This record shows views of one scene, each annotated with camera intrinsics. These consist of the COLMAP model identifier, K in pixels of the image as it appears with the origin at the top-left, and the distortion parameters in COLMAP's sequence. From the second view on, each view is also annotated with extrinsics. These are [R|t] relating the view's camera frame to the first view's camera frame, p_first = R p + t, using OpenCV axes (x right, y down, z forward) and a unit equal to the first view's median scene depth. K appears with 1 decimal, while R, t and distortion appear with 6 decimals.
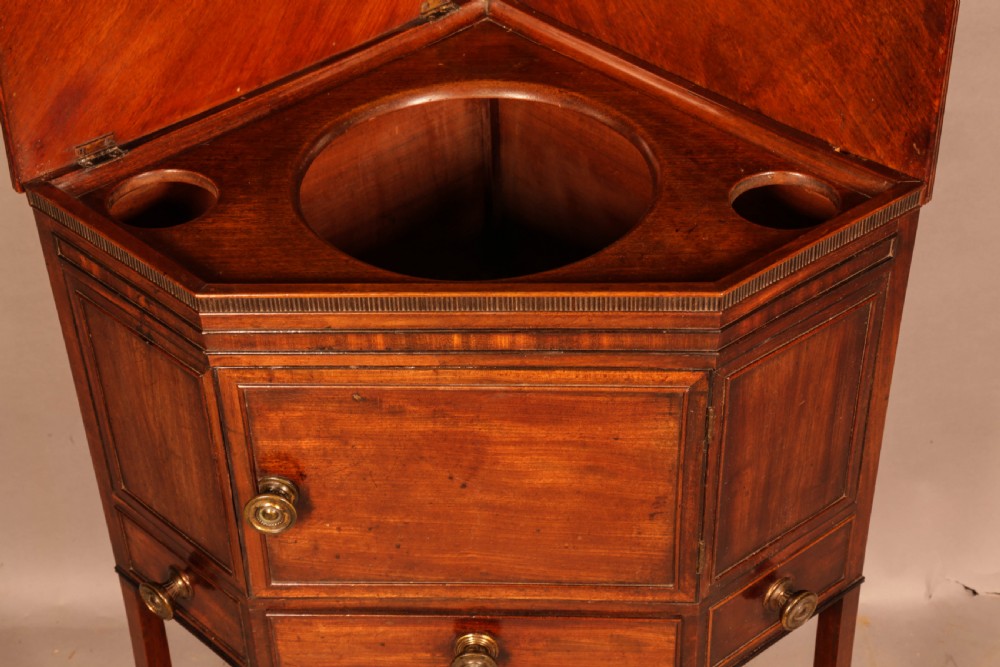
lens RADIAL K [[1688.3, 0, 500.3], [0, 1688.3, 333.0], [0, 0, 1]] dist [0.209837, 0.000000]
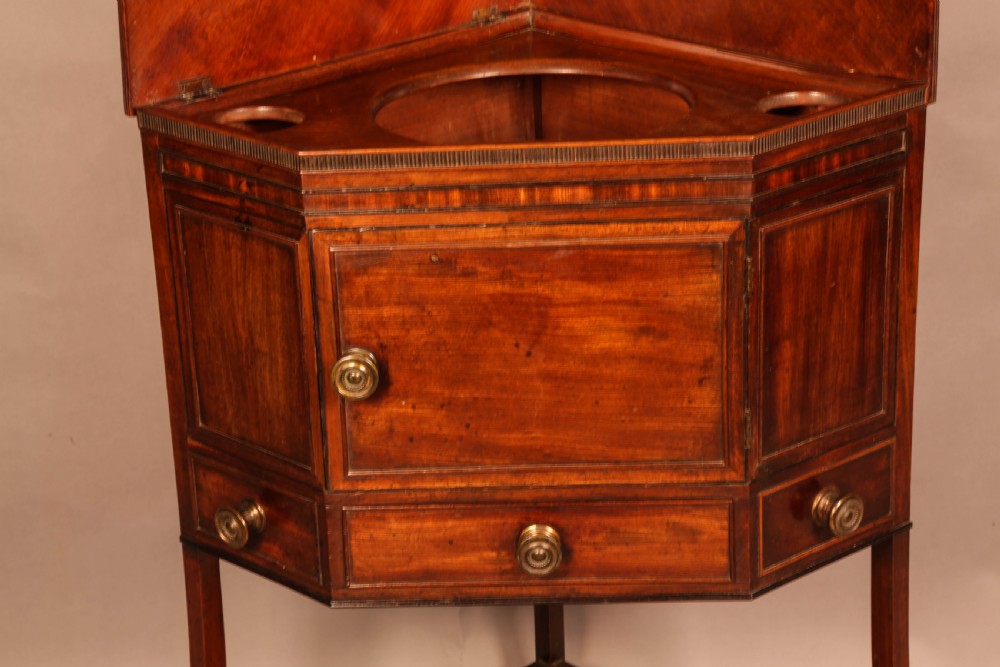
lens RADIAL K [[2277.2, 0, 500.7], [0, 2277.2, 331.7], [0, 0, 1]] dist [0.391758, 0.000000]
pose [[0.999800, -0.017163, 0.010294, -0.053683], [0.019350, 0.960323, -0.278219, 0.479488], [-0.005110, 0.278363, 0.960462, -0.420775]]
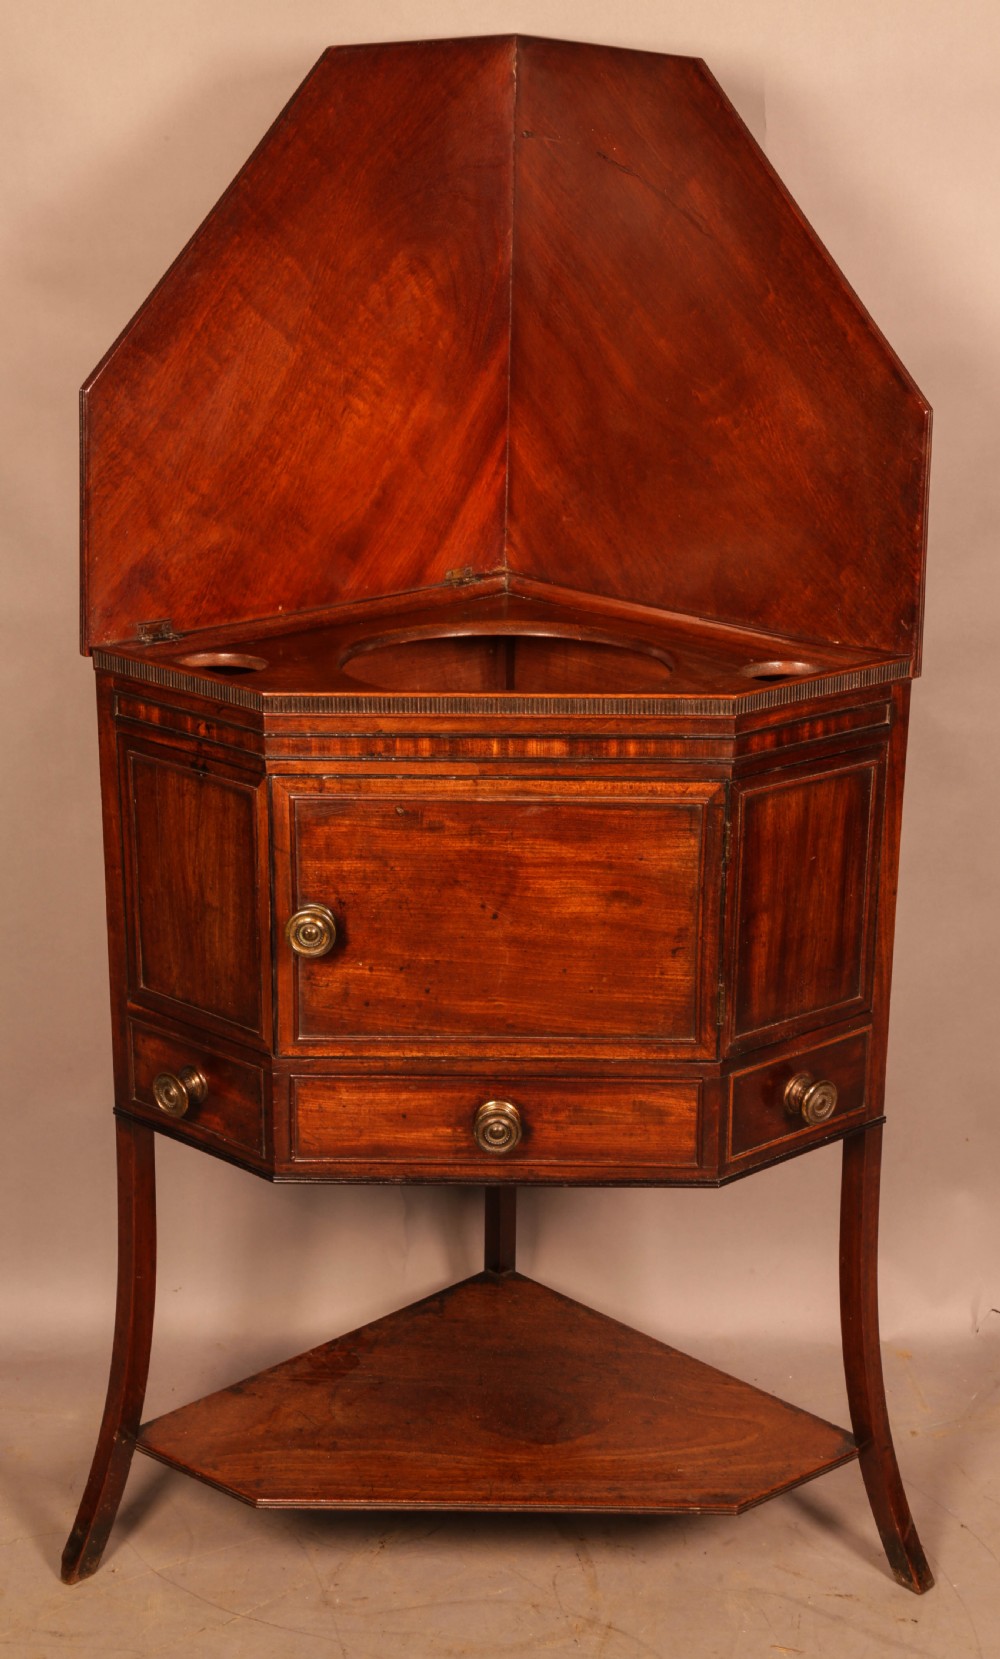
lens RADIAL K [[2469.7, 0, 549.0], [0, 2469.7, 837.0], [0, 0, 1]] dist [0.162349, 0.000000]
pose [[0.998394, 0.021926, 0.052237, -0.067694], [-0.002782, 0.939927, -0.341365, 0.554859], [-0.056583, 0.340671, 0.938478, -0.443474]]
